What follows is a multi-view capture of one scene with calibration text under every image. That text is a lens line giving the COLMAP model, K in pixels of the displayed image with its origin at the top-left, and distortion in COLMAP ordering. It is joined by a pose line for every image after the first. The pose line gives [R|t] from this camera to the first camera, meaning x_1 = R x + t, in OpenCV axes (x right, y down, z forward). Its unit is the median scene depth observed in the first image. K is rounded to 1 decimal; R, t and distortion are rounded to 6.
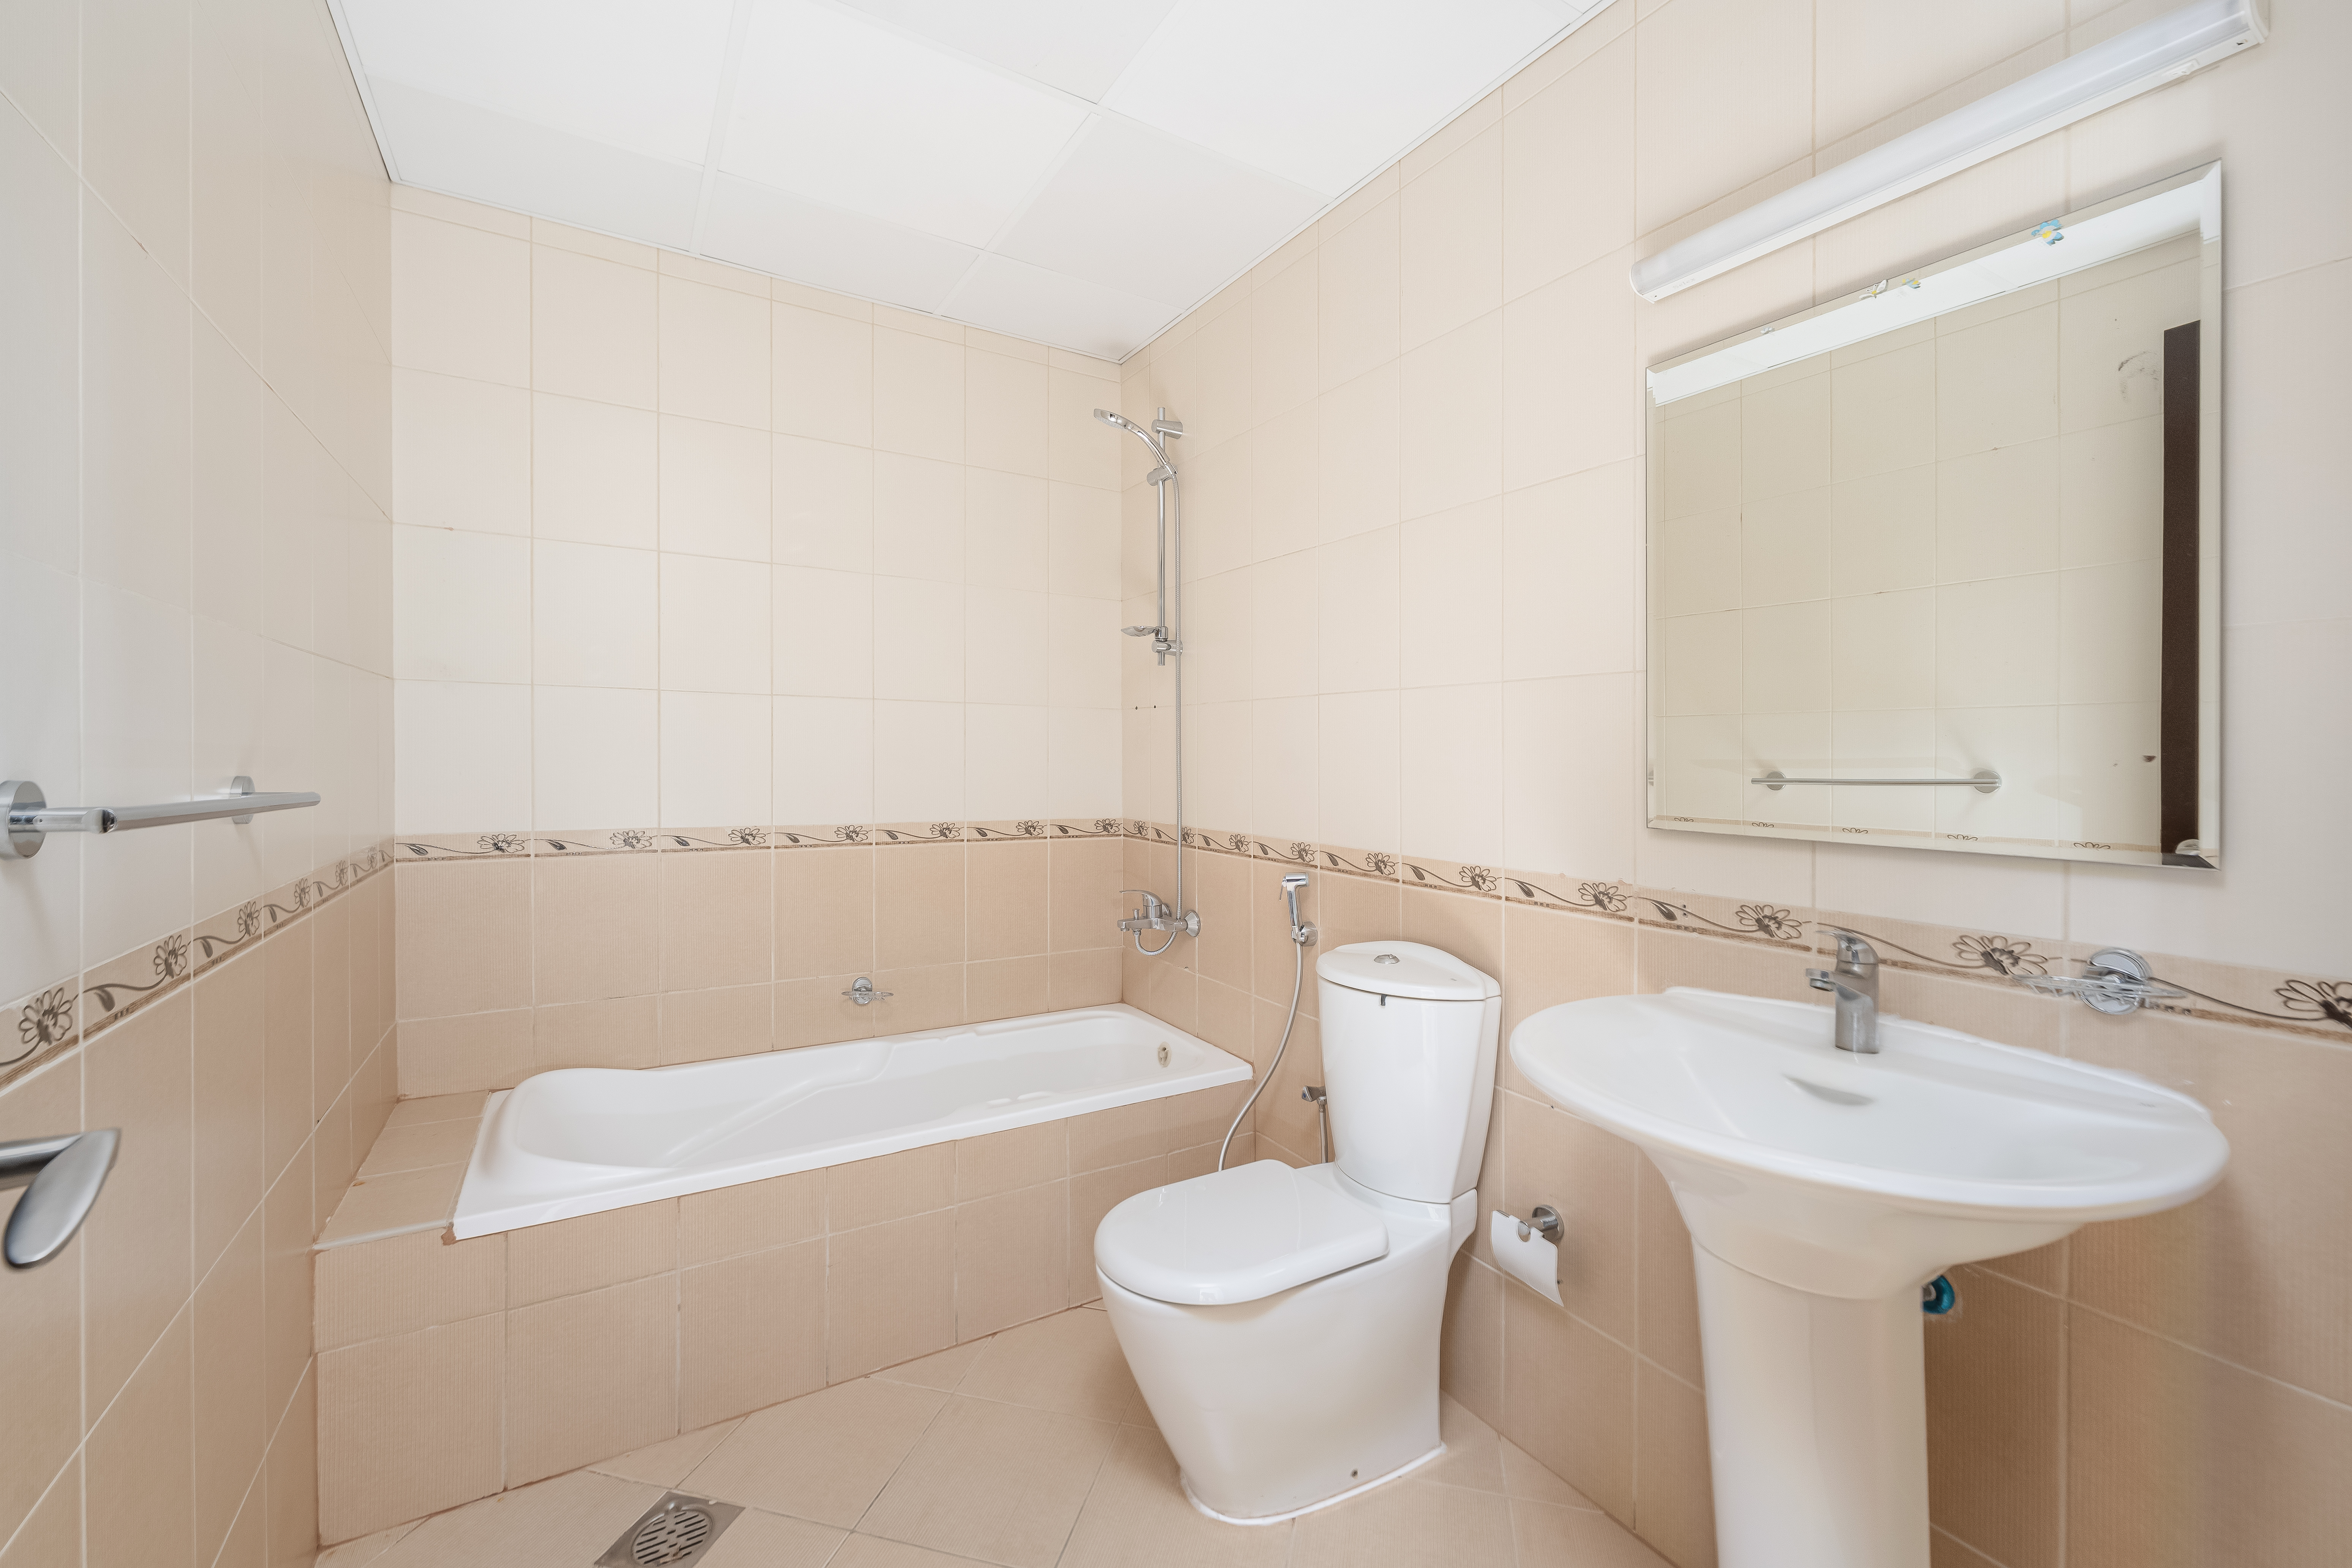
lens RADIAL K [[962.6, 0, 1183.4], [0, 962.6, 773.3], [0, 0, 1]] dist [0.004372, -0.000118]
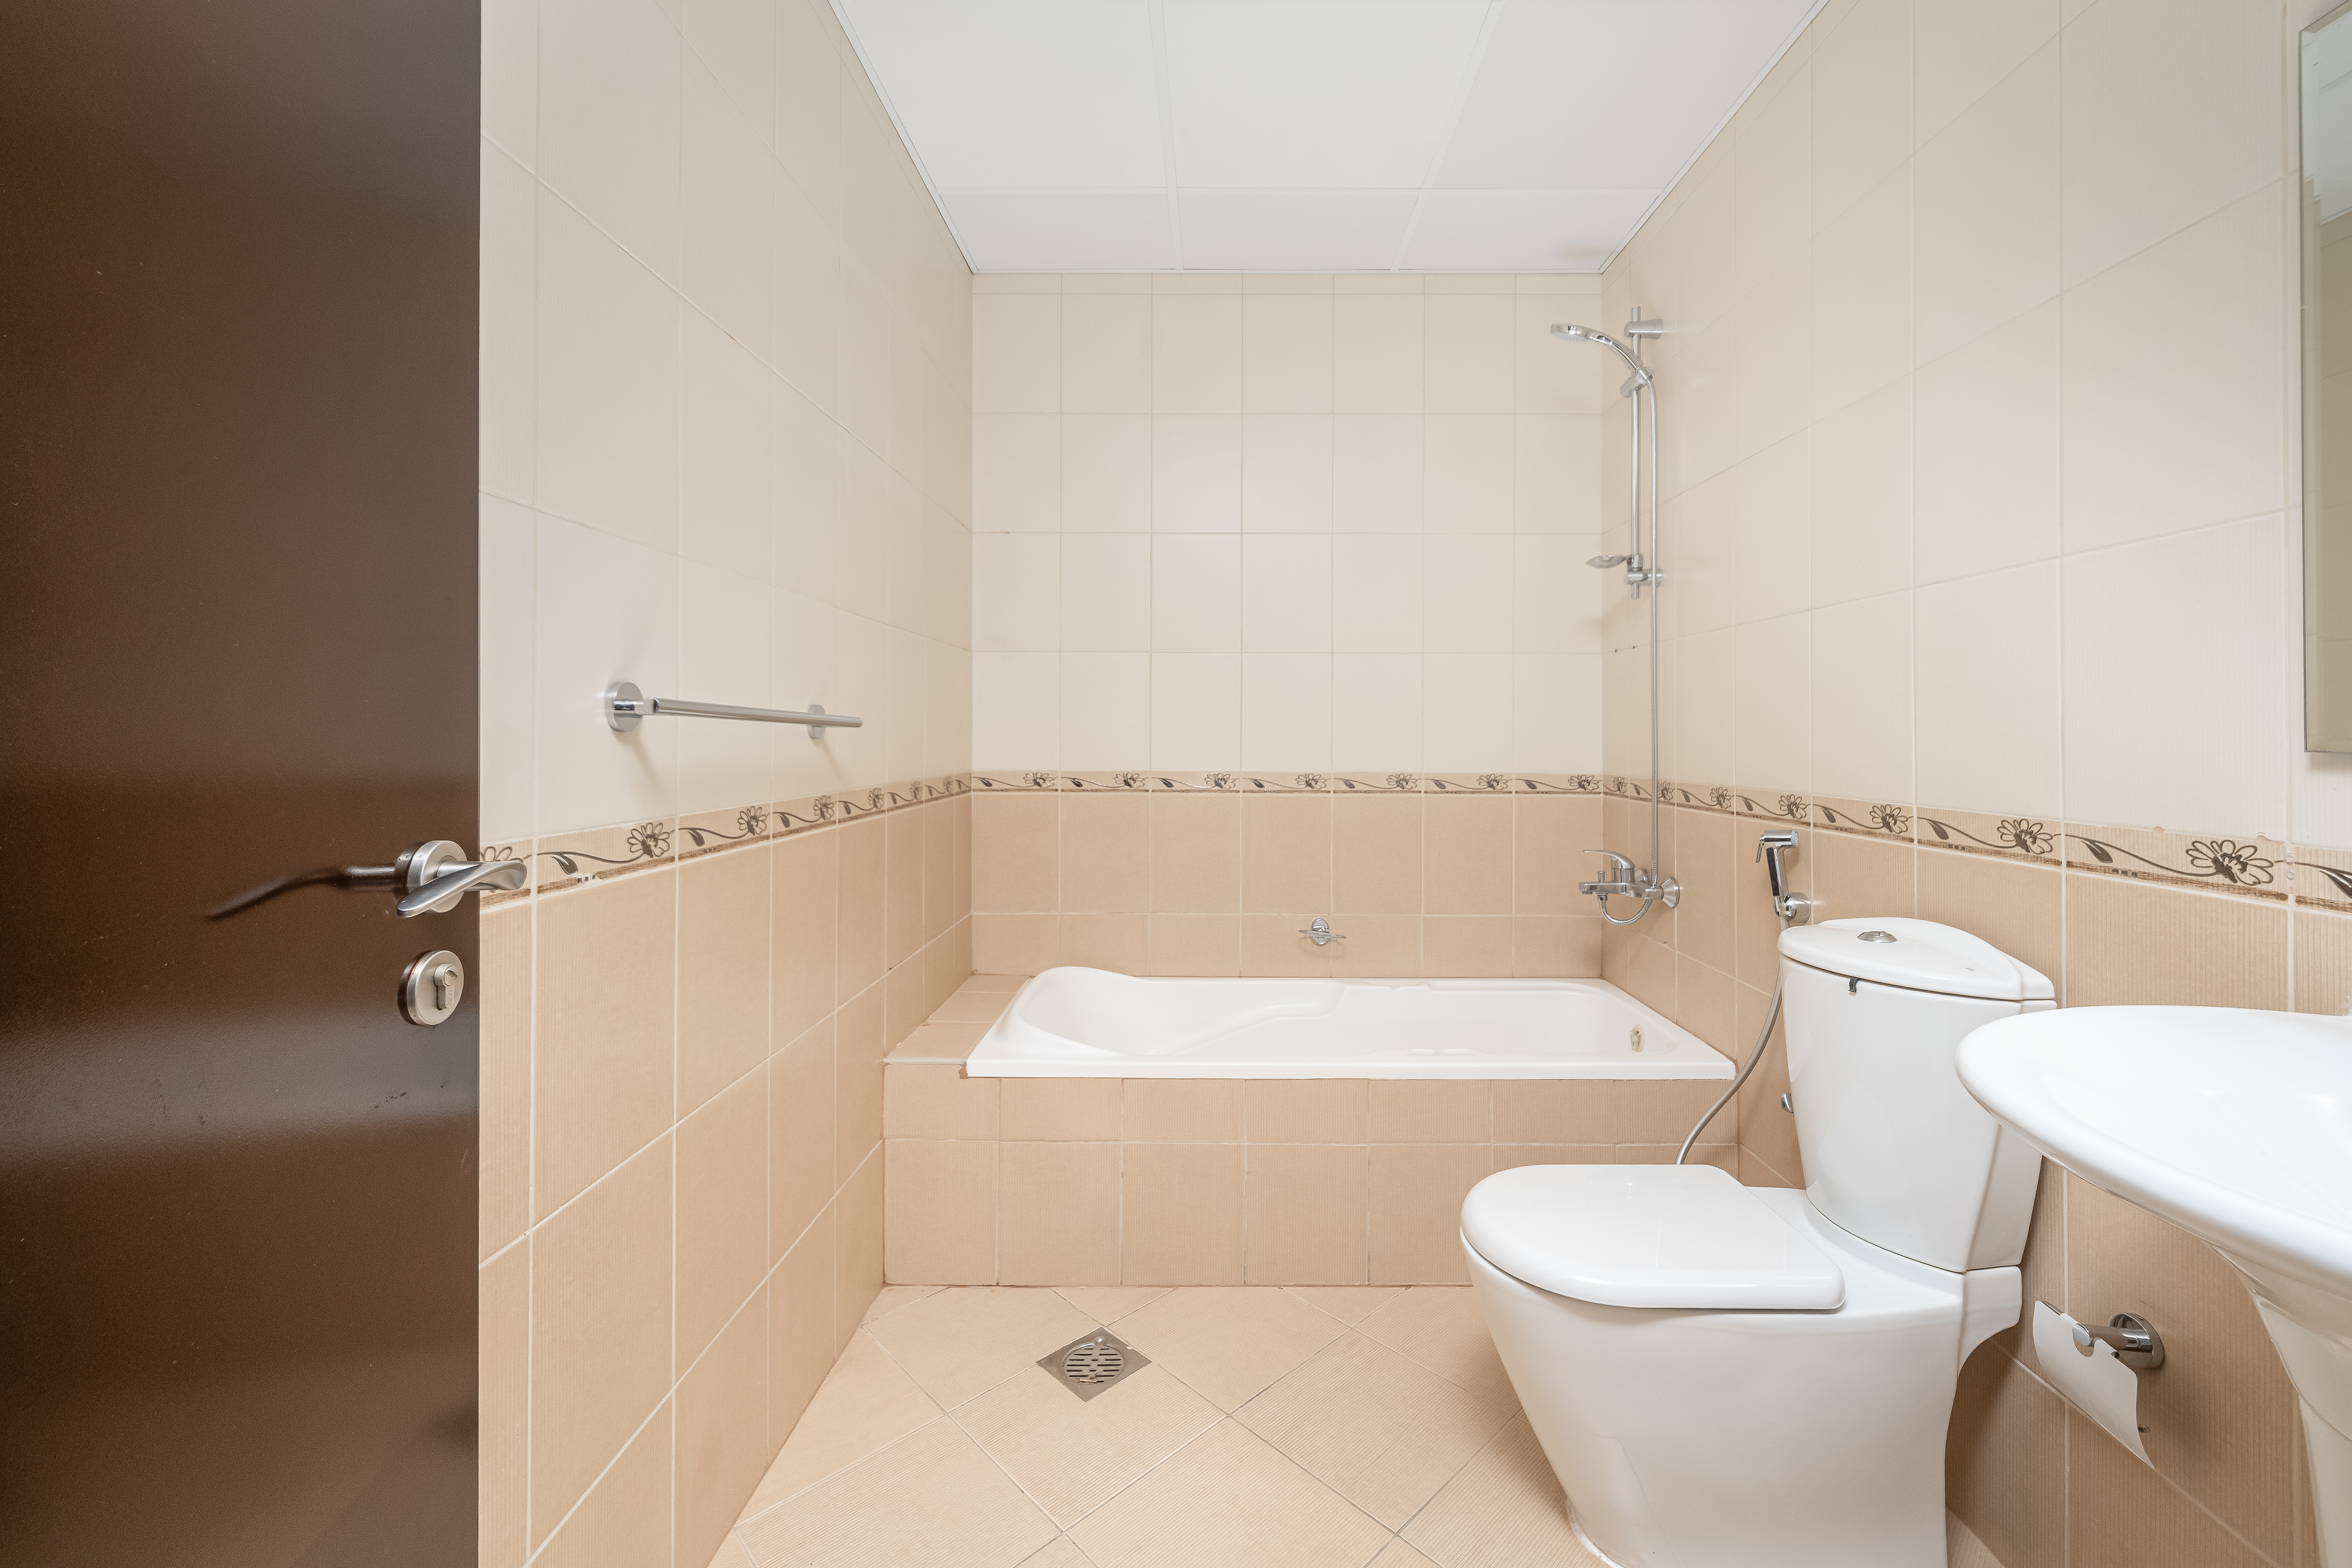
lens RADIAL K [[962.6, 0, 1215.2], [0, 962.6, 746.0], [0, 0, 1]] dist [0.004372, -0.000118]
pose [[0.853006, -0.004103, -0.521885, 0.162641], [-0.000967, 0.999955, -0.009443, 0.048244], [0.521900, 0.008560, 0.852964, 0.066595]]
